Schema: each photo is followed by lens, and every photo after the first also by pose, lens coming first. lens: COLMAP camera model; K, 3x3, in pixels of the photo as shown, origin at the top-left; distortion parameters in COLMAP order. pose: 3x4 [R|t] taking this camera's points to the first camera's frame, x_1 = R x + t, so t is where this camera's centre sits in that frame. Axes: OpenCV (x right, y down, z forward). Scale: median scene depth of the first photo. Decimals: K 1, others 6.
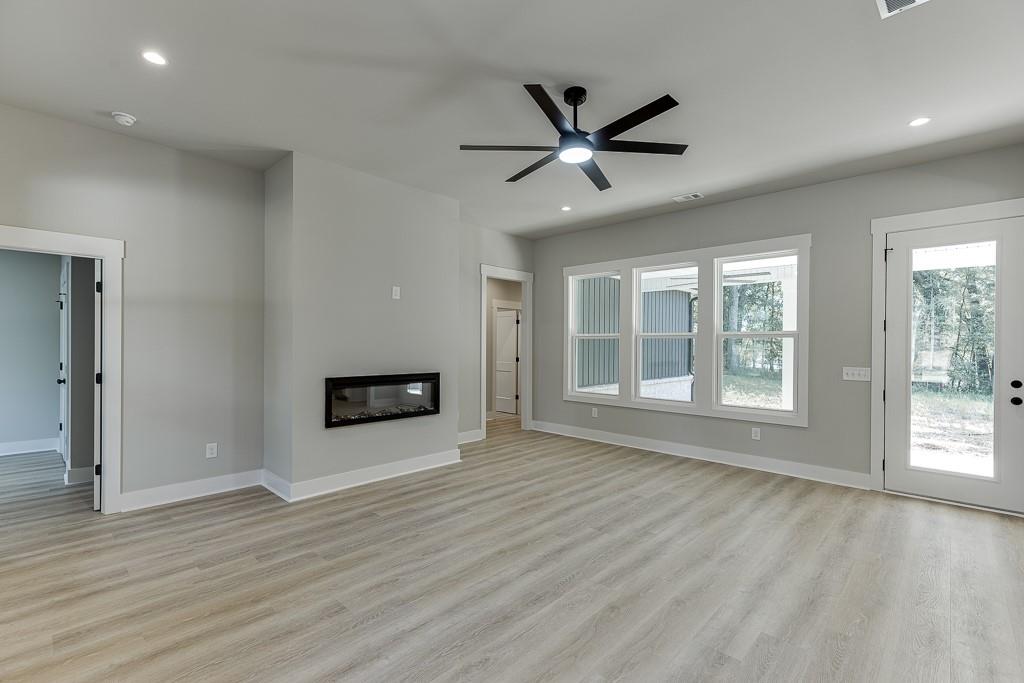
lens RADIAL K [[458.5, 0, 516.4], [0, 458.5, 344.9], [0, 0, 1]] dist [0.012066, -0.002478]
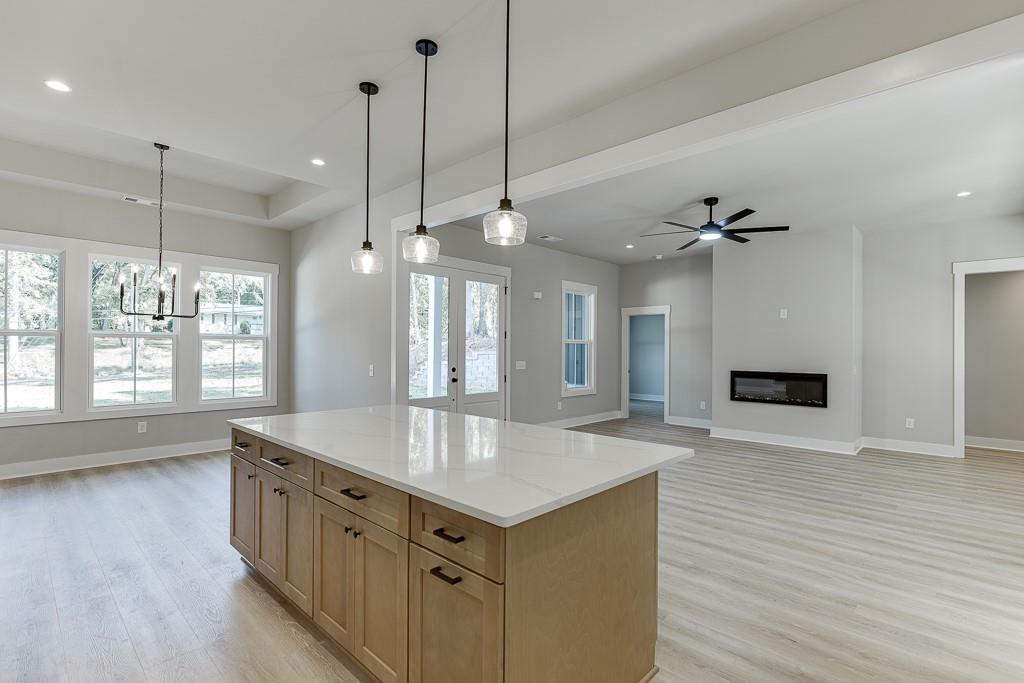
lens RADIAL K [[481.3, 0, 515.4], [0, 481.3, 345.7], [0, 0, 1]] dist [-0.012695, 0.001670]
pose [[-0.003524, -0.011696, -0.999925, 1.353080], [-0.008466, 0.999896, -0.011665, 0.008600], [0.999958, 0.008425, -0.003623, 0.219150]]
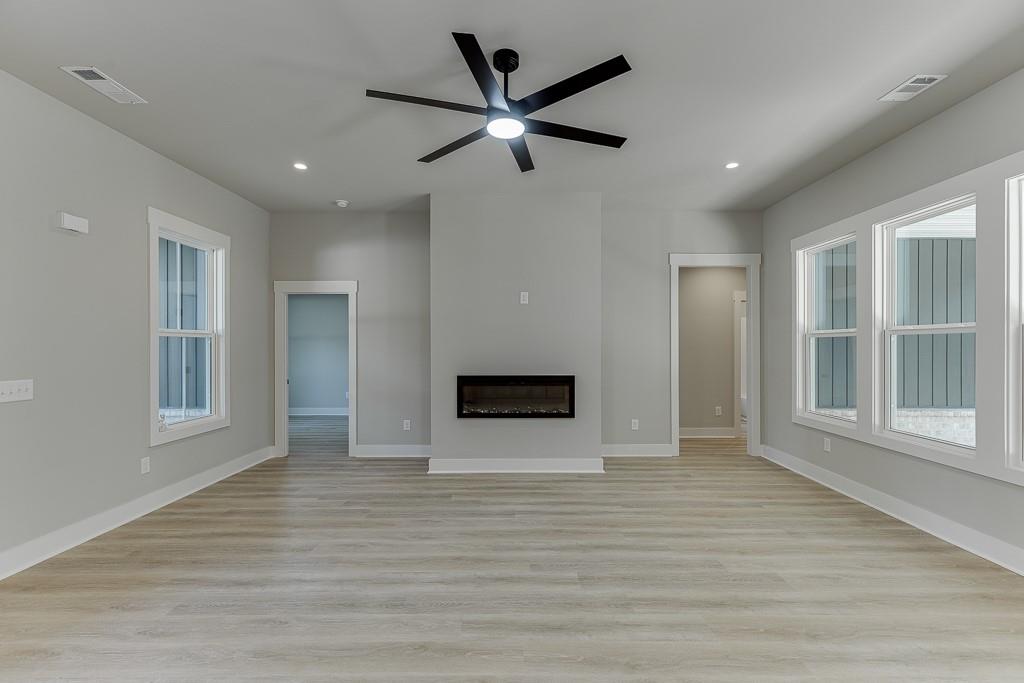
lens RADIAL K [[458.5, 0, 519.4], [0, 458.5, 346.1], [0, 0, 1]] dist [0.012066, -0.002478]
pose [[0.685603, -0.007089, -0.727941, 0.561821], [0.005145, 0.999975, -0.004892, 0.002423], [0.727957, -0.000391, 0.685623, 0.306732]]
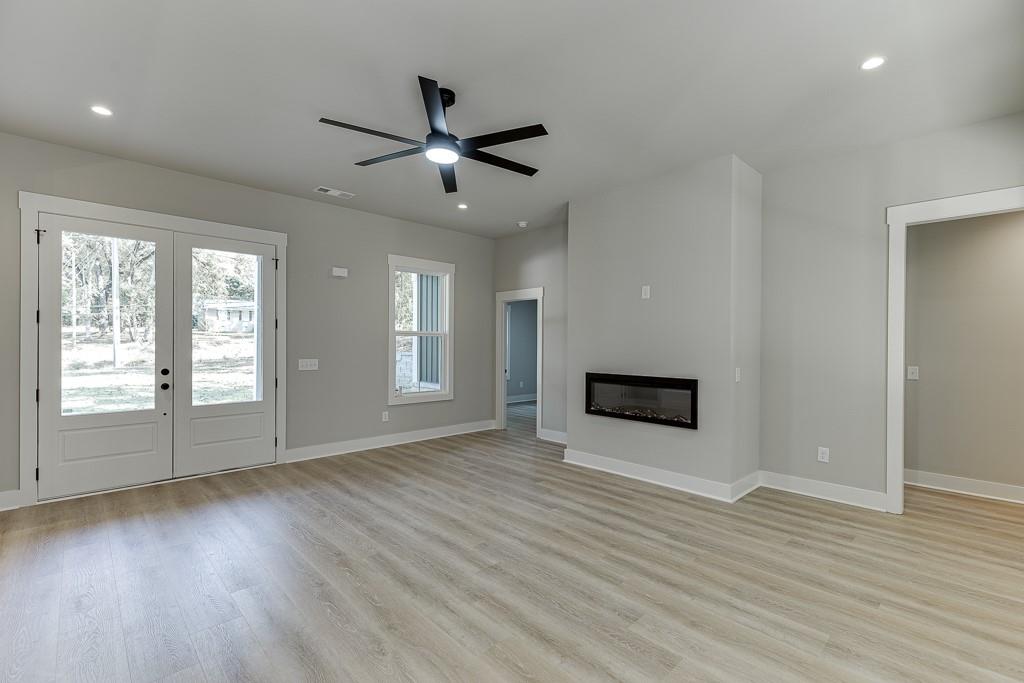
lens RADIAL K [[458.5, 0, 521.0], [0, 458.5, 345.3], [0, 0, 1]] dist [0.012066, -0.002478]
pose [[-0.044353, -0.002292, -0.999013, 0.819545], [-0.008502, 0.999962, -0.001917, 0.004002], [0.998980, 0.008409, -0.044371, 0.884815]]
